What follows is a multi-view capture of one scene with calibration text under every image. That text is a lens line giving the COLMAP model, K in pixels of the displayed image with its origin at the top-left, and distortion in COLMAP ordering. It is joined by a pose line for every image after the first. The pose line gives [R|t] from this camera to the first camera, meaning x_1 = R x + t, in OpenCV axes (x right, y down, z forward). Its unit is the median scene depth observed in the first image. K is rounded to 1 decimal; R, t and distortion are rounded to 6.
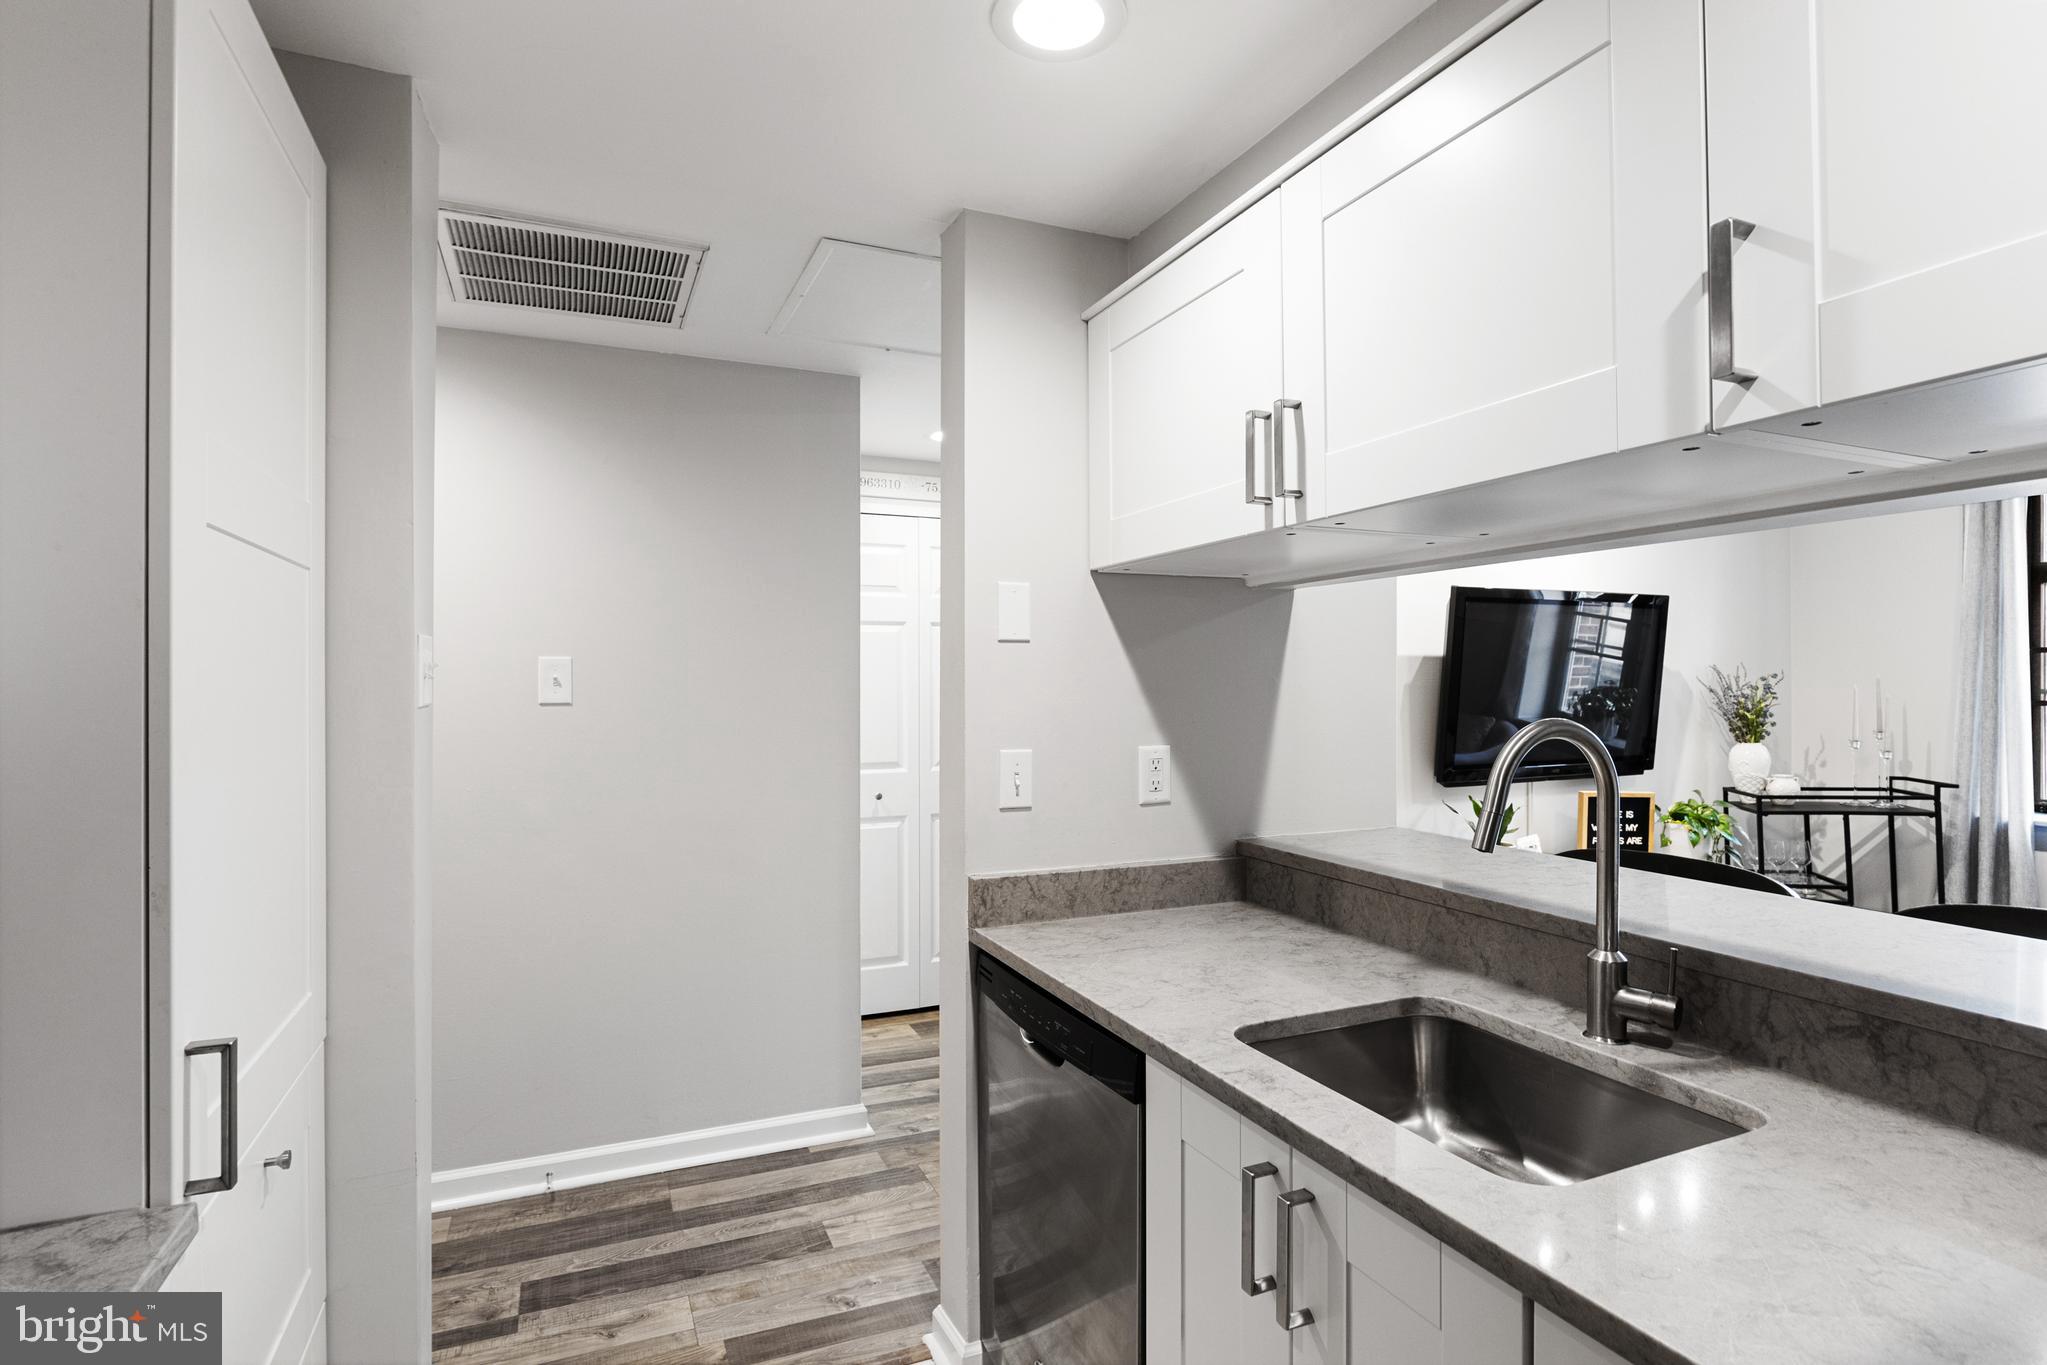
lens RADIAL K [[1013.8, 0, 1017.5], [0, 1013.8, 674.7], [0, 0, 1]] dist [-0.015438, 0.002529]
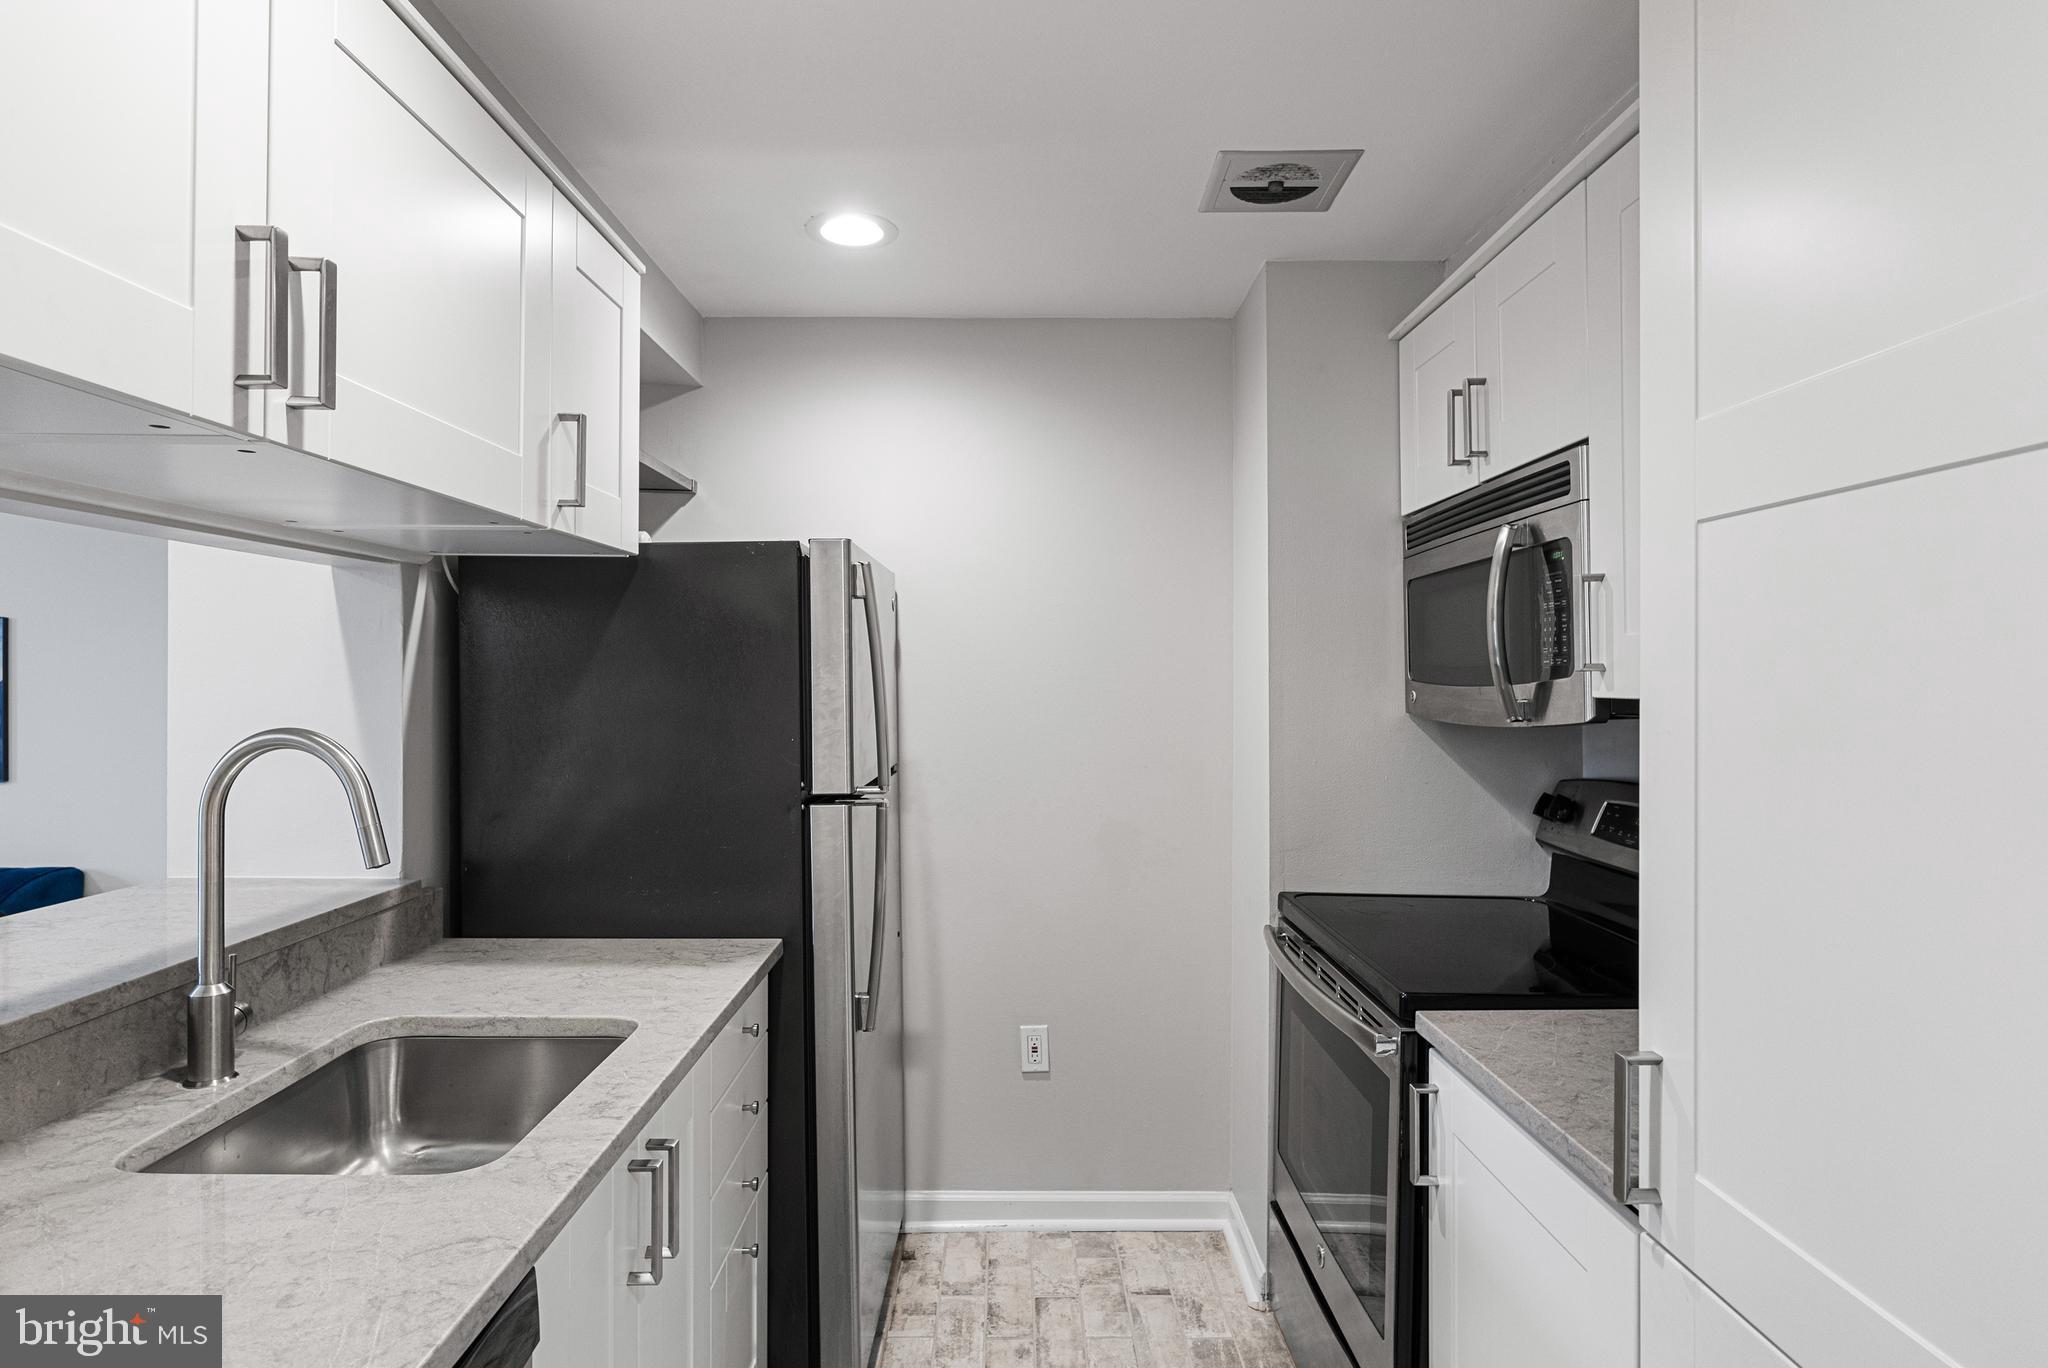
lens RADIAL K [[1090.2, 0, 1011.8], [0, 1090.2, 666.0], [0, 0, 1]] dist [-0.014747, 0.001694]
pose [[-0.917165, 0.003225, 0.398494, -0.470134], [-0.004475, 0.999821, -0.018390, 0.001409], [-0.398481, -0.018650, -0.916987, 1.619996]]
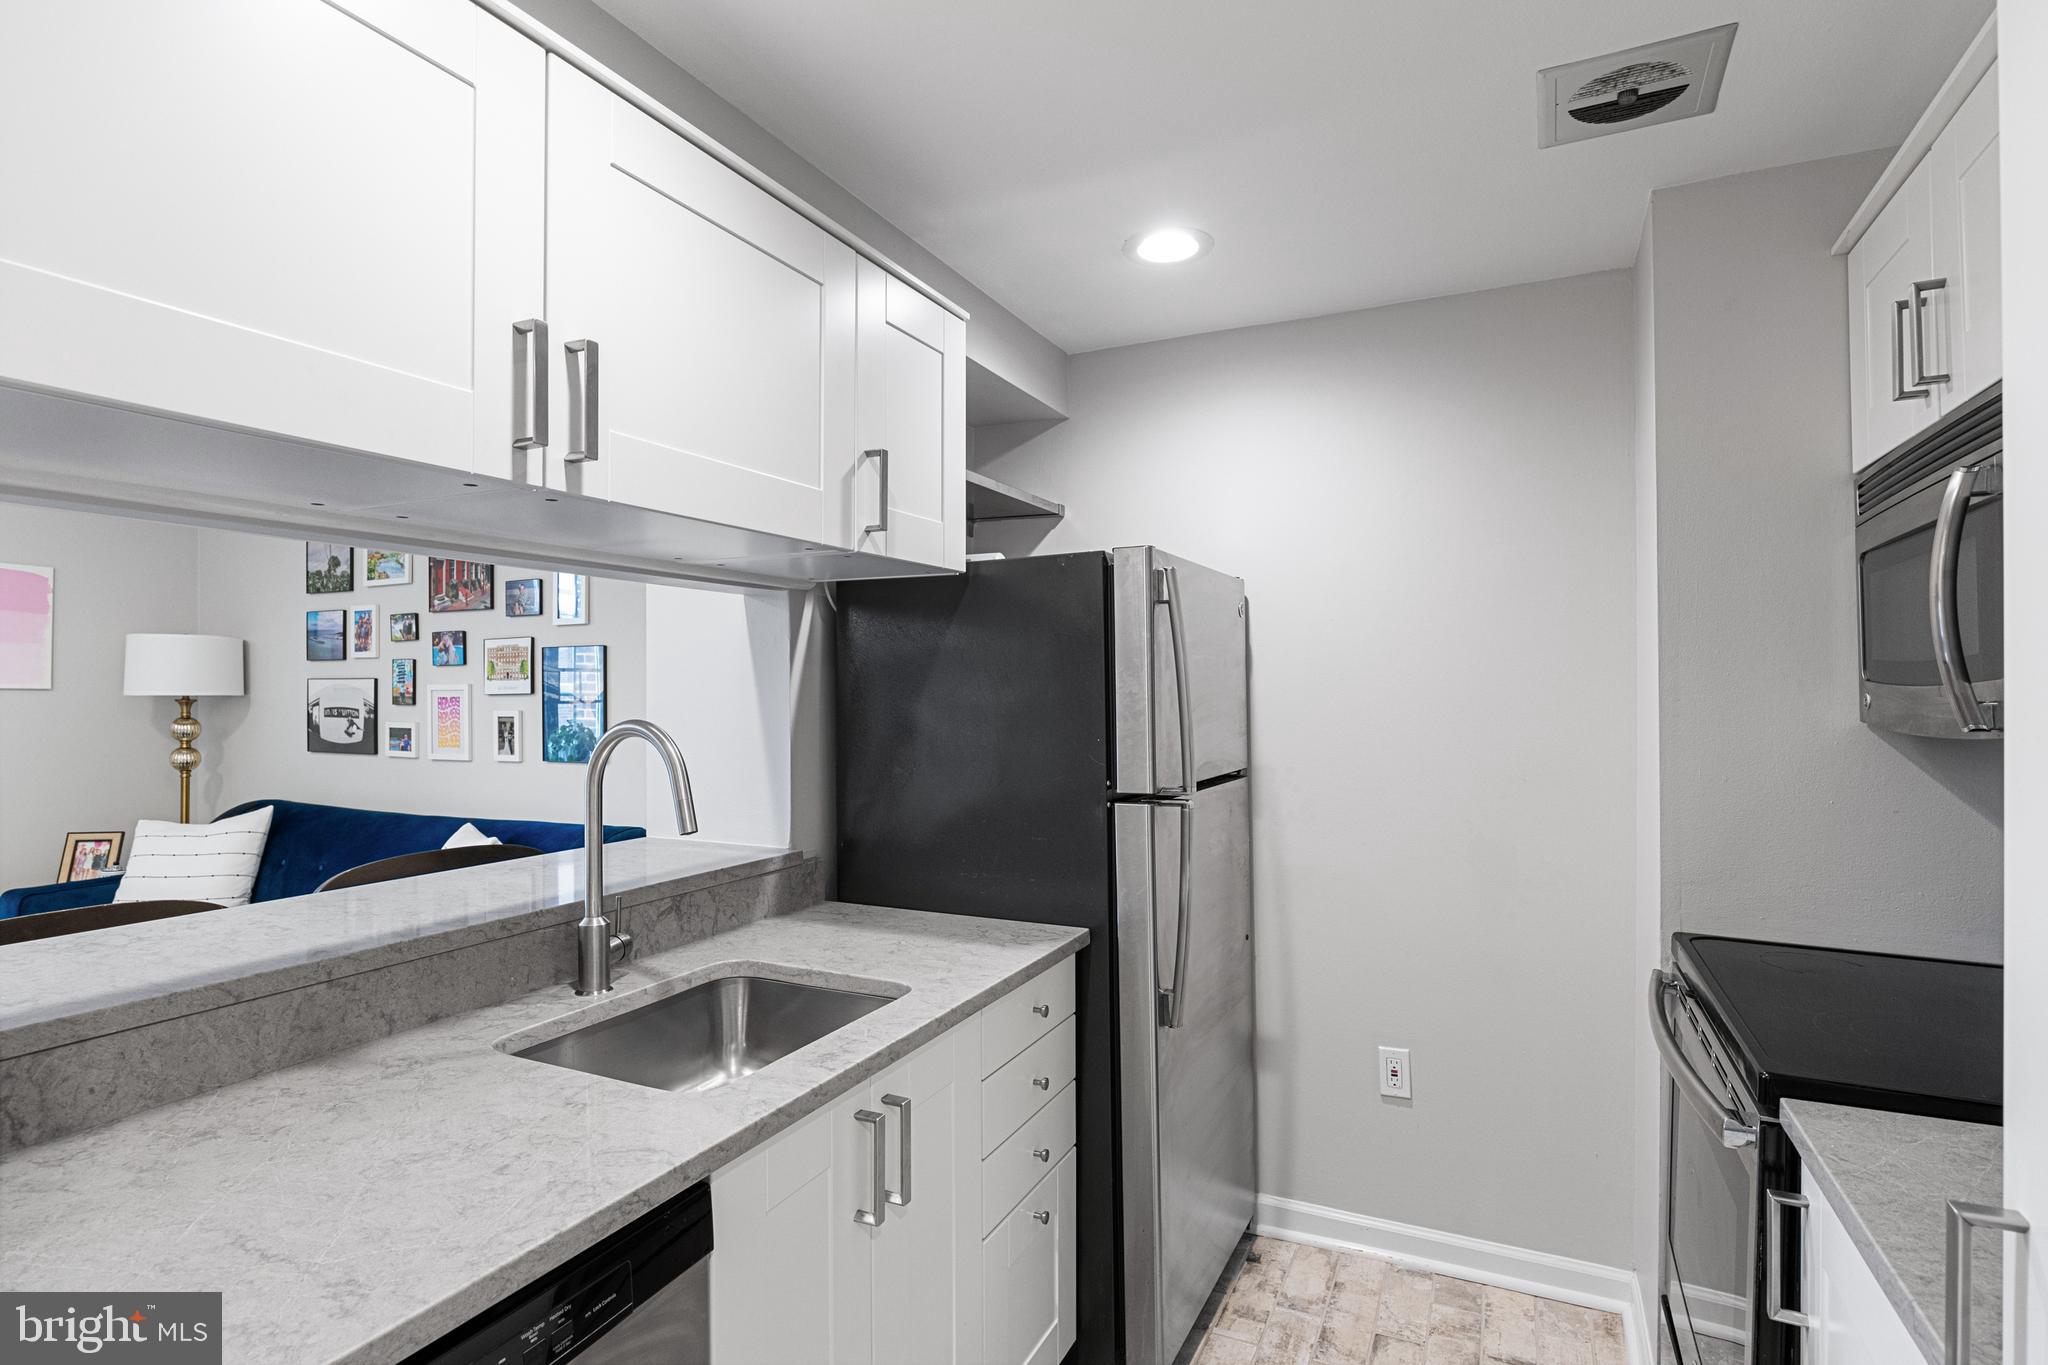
lens RADIAL K [[1014.3, 0, 1018.1], [0, 1014.3, 682.1], [0, 0, 1]] dist [-0.015438, 0.002529]
pose [[-0.648169, 0.008592, 0.761448, -0.641684], [-0.003641, 0.999890, -0.014381, 0.014350], [-0.761487, -0.012094, -0.648067, 1.398487]]
